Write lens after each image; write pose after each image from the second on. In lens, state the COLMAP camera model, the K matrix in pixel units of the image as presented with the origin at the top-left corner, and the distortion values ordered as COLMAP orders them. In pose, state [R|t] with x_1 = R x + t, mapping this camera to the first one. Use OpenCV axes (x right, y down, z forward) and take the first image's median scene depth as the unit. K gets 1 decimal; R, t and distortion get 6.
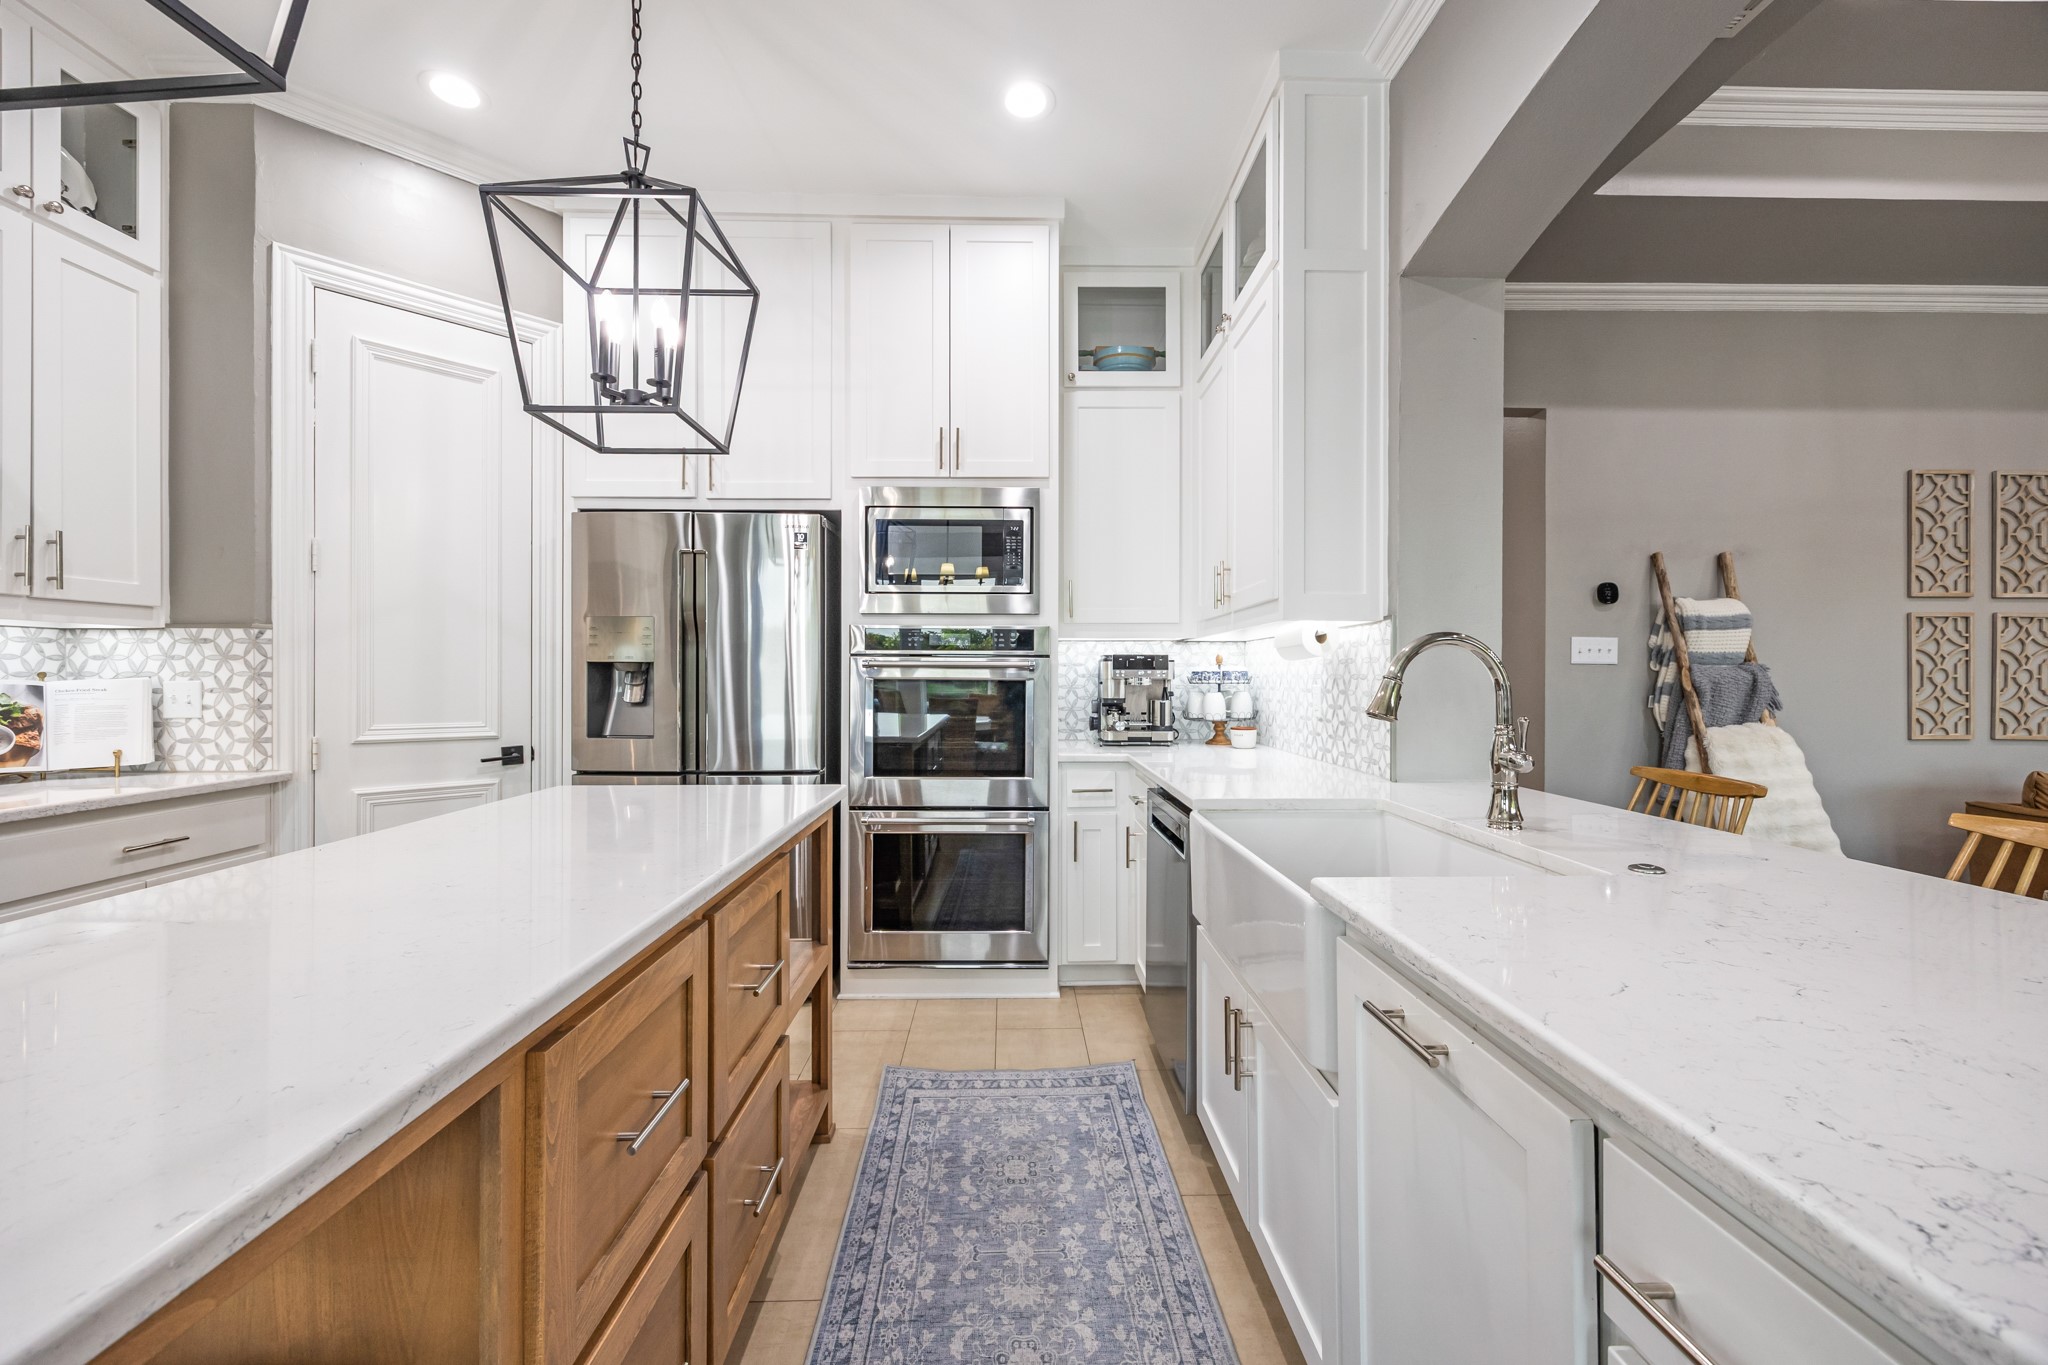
lens RADIAL K [[791.1, 0, 1024.5], [0, 791.1, 672.3], [0, 0, 1]] dist [0.000221, 0.000411]
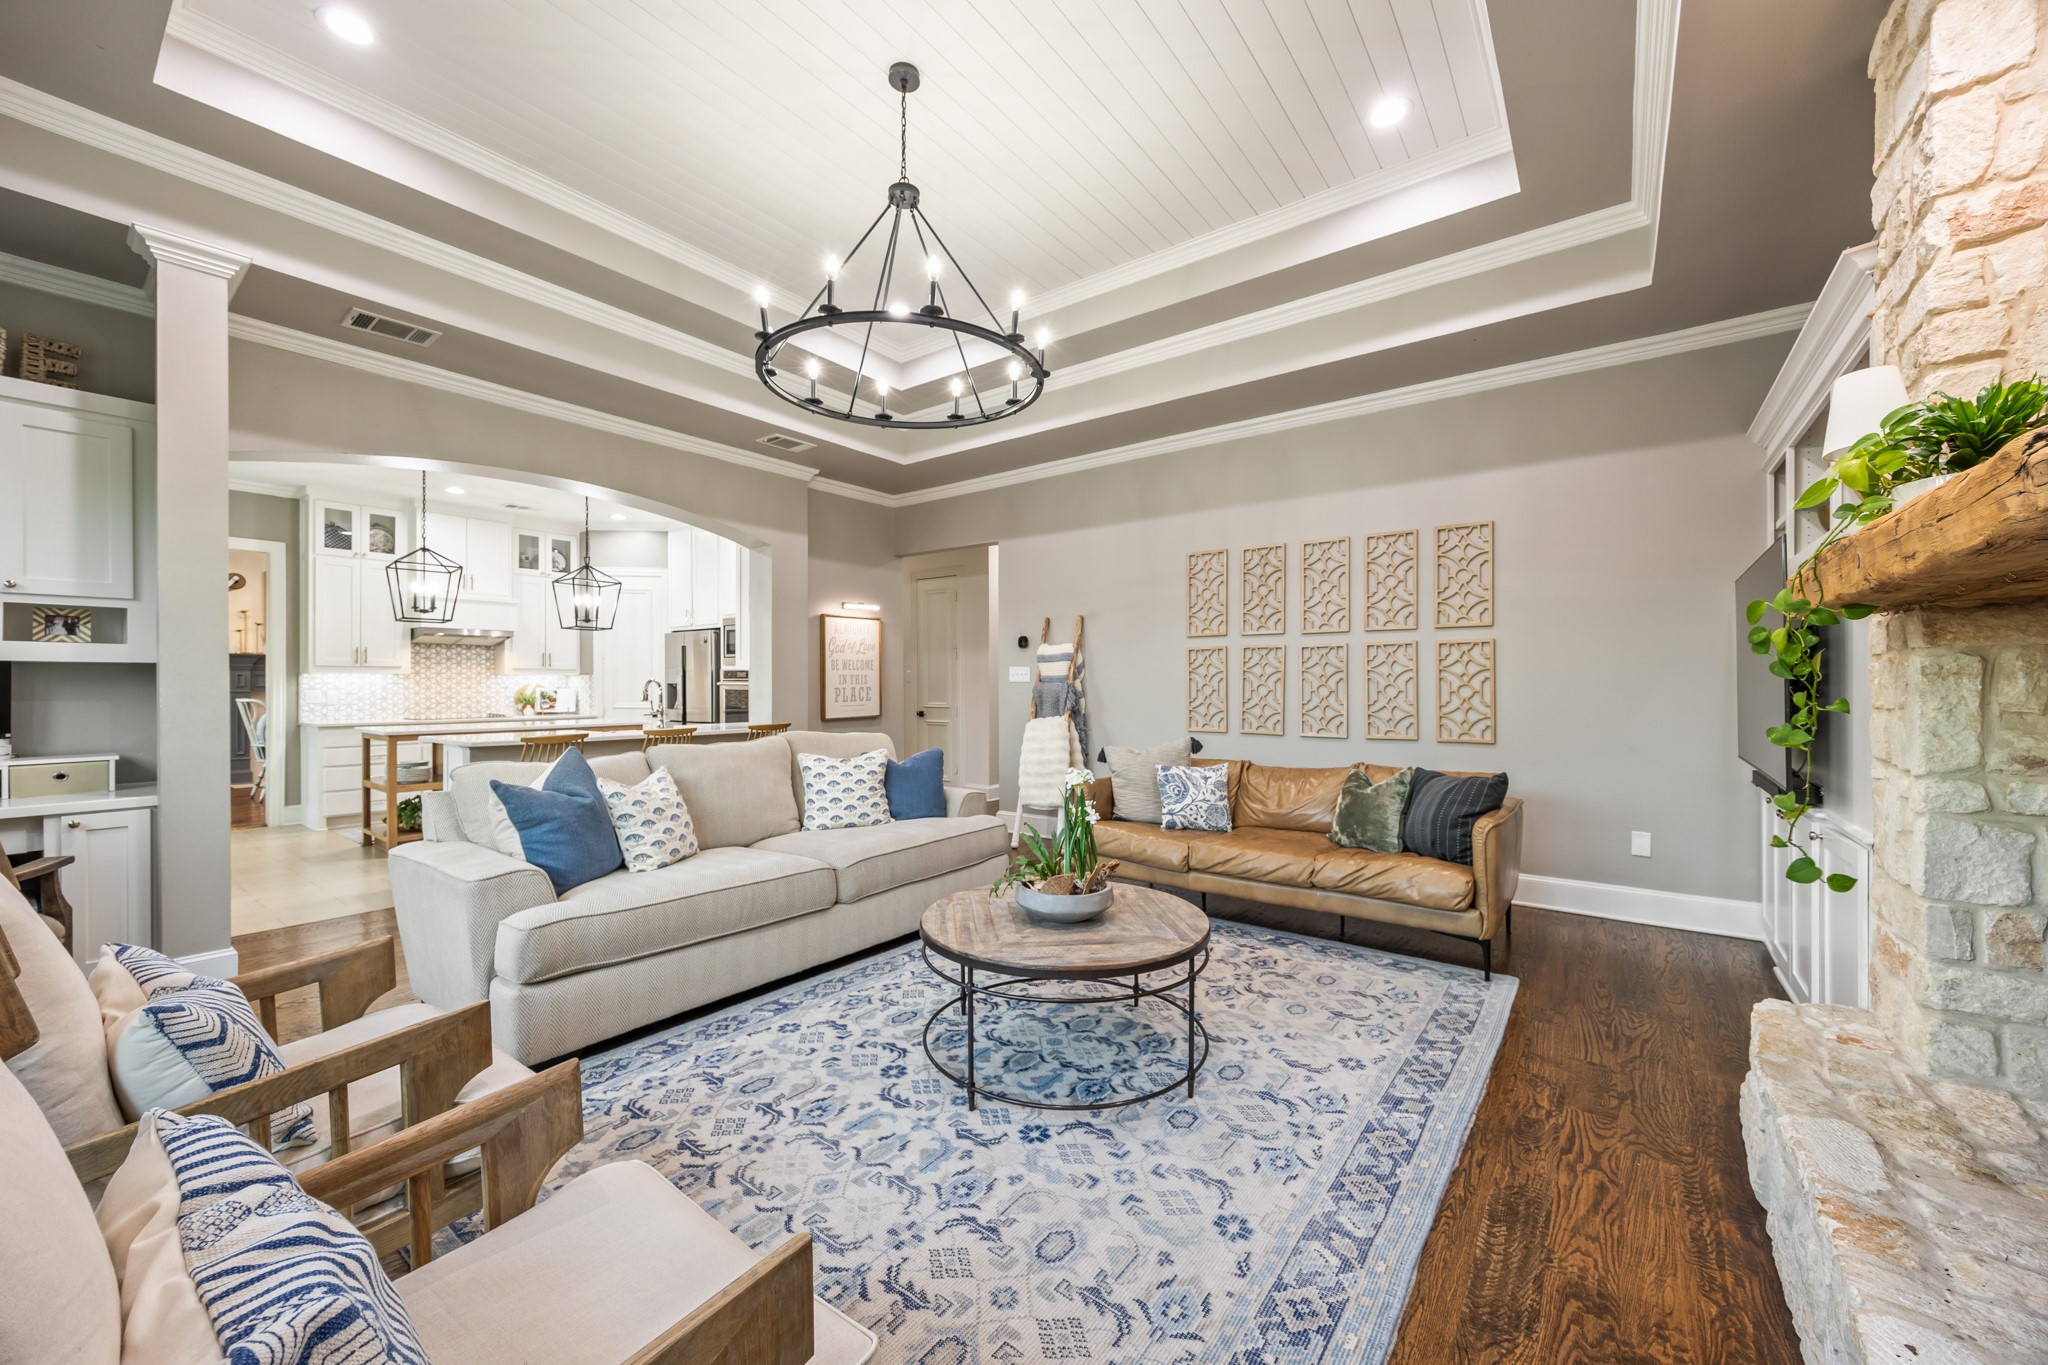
lens RADIAL K [[791.1, 0, 1017.7], [0, 791.1, 691.0], [0, 0, 1]] dist [0.000221, 0.000411]
pose [[0.779765, 0.003672, -0.626061, 2.533457], [0.002783, 0.999953, 0.009331, -0.010217], [0.626066, -0.009018, 0.779718, -0.531466]]
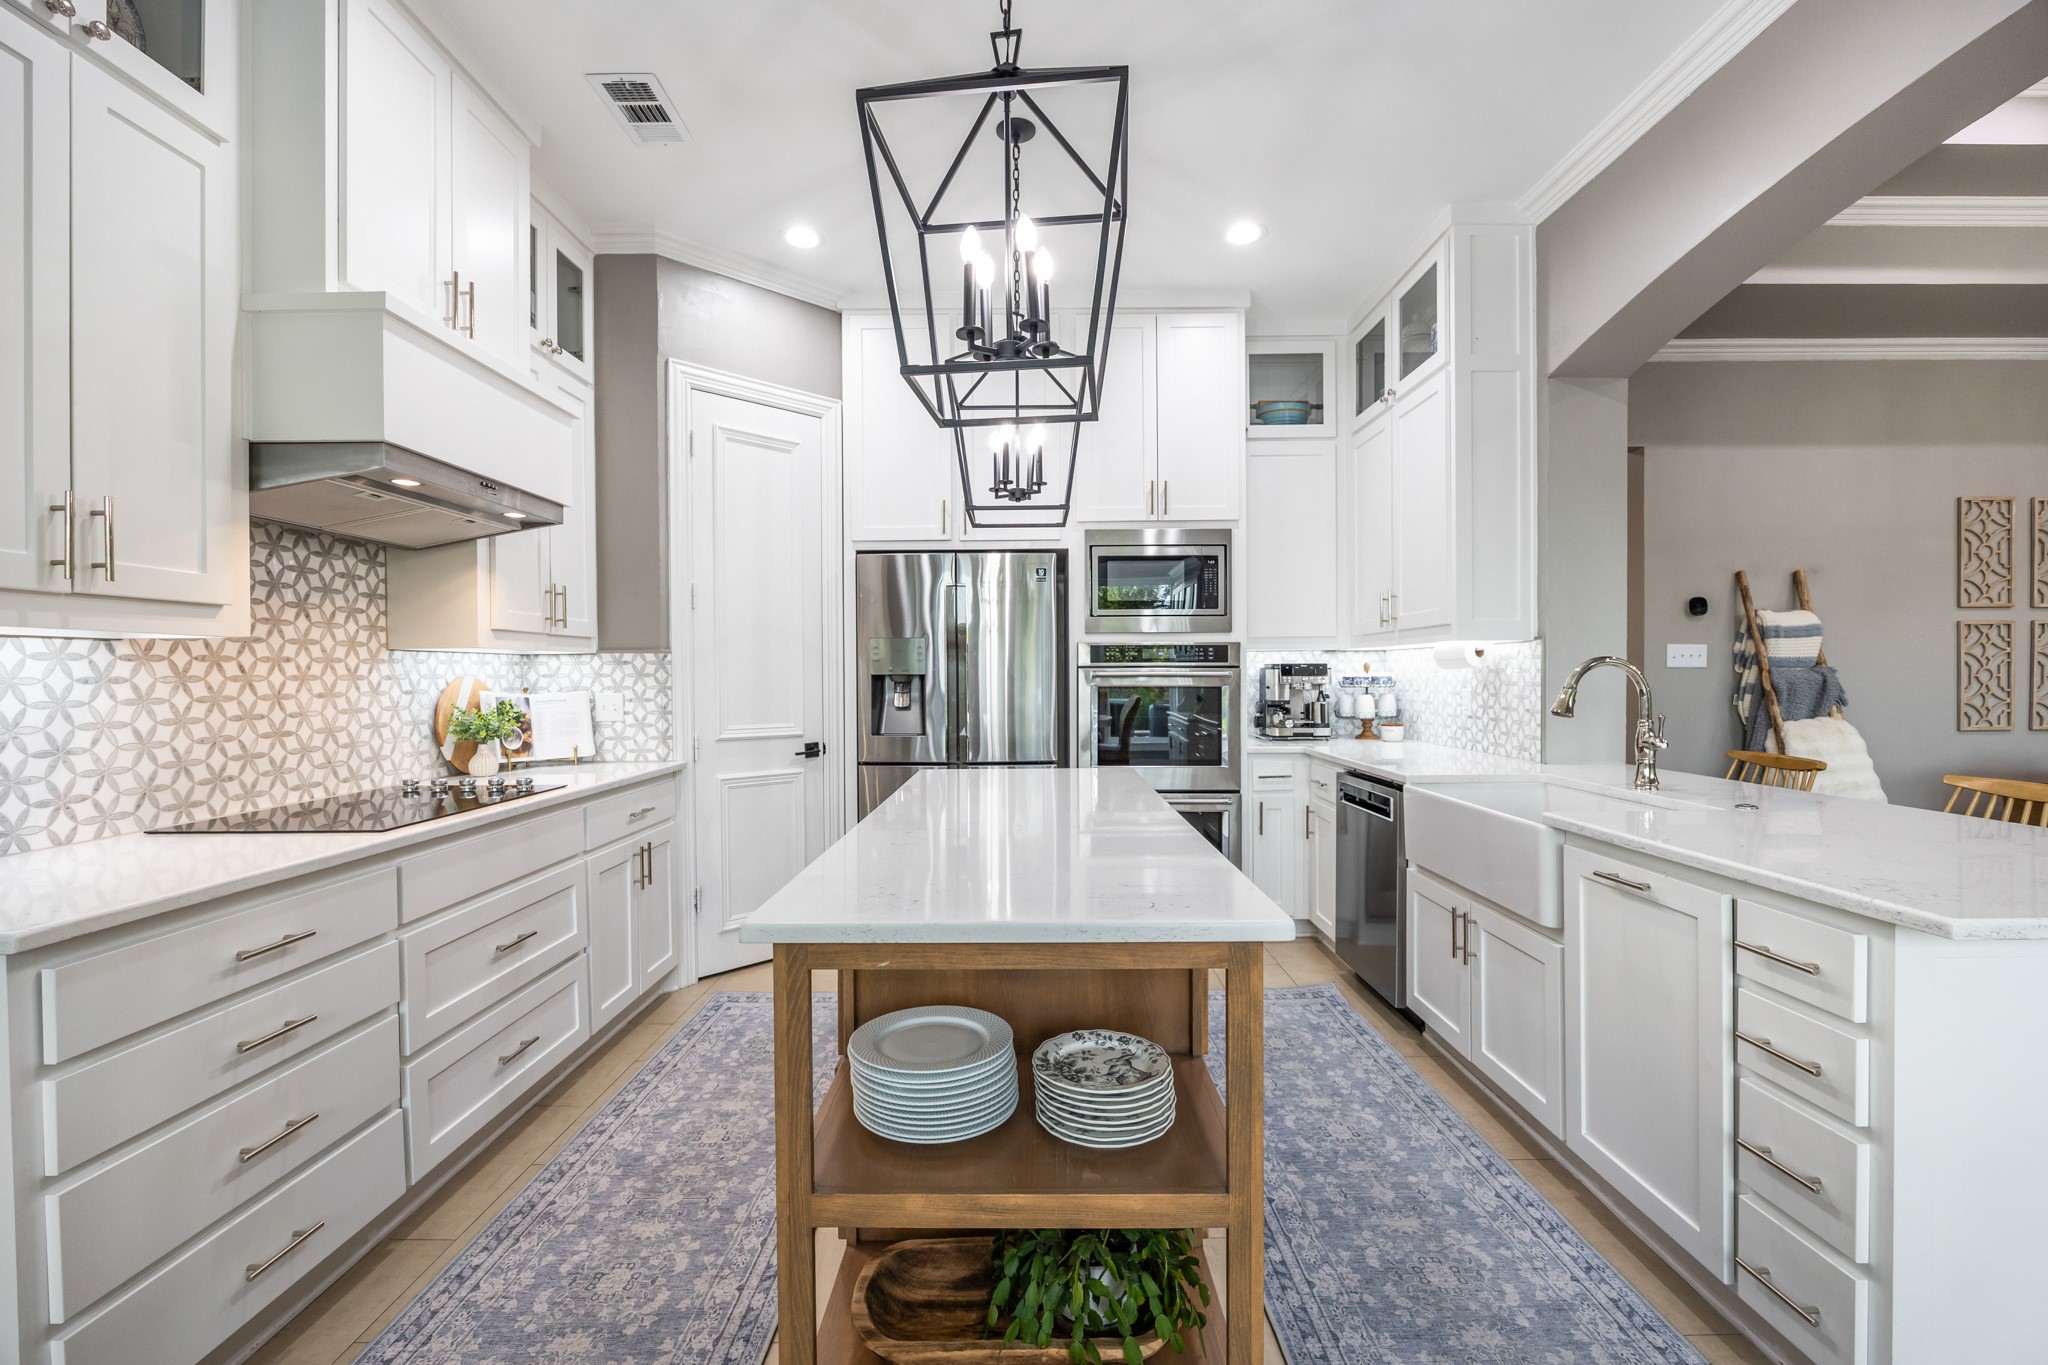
lens RADIAL K [[852.4, 0, 1017.5], [0, 852.4, 678.9], [0, 0, 1]] dist [-0.012821, 0.000363]
pose [[0.999624, -0.007700, -0.026312, -0.311064], [0.007982, 0.999912, 0.010638, -0.020341], [0.026228, -0.010844, 0.999597, -0.361612]]
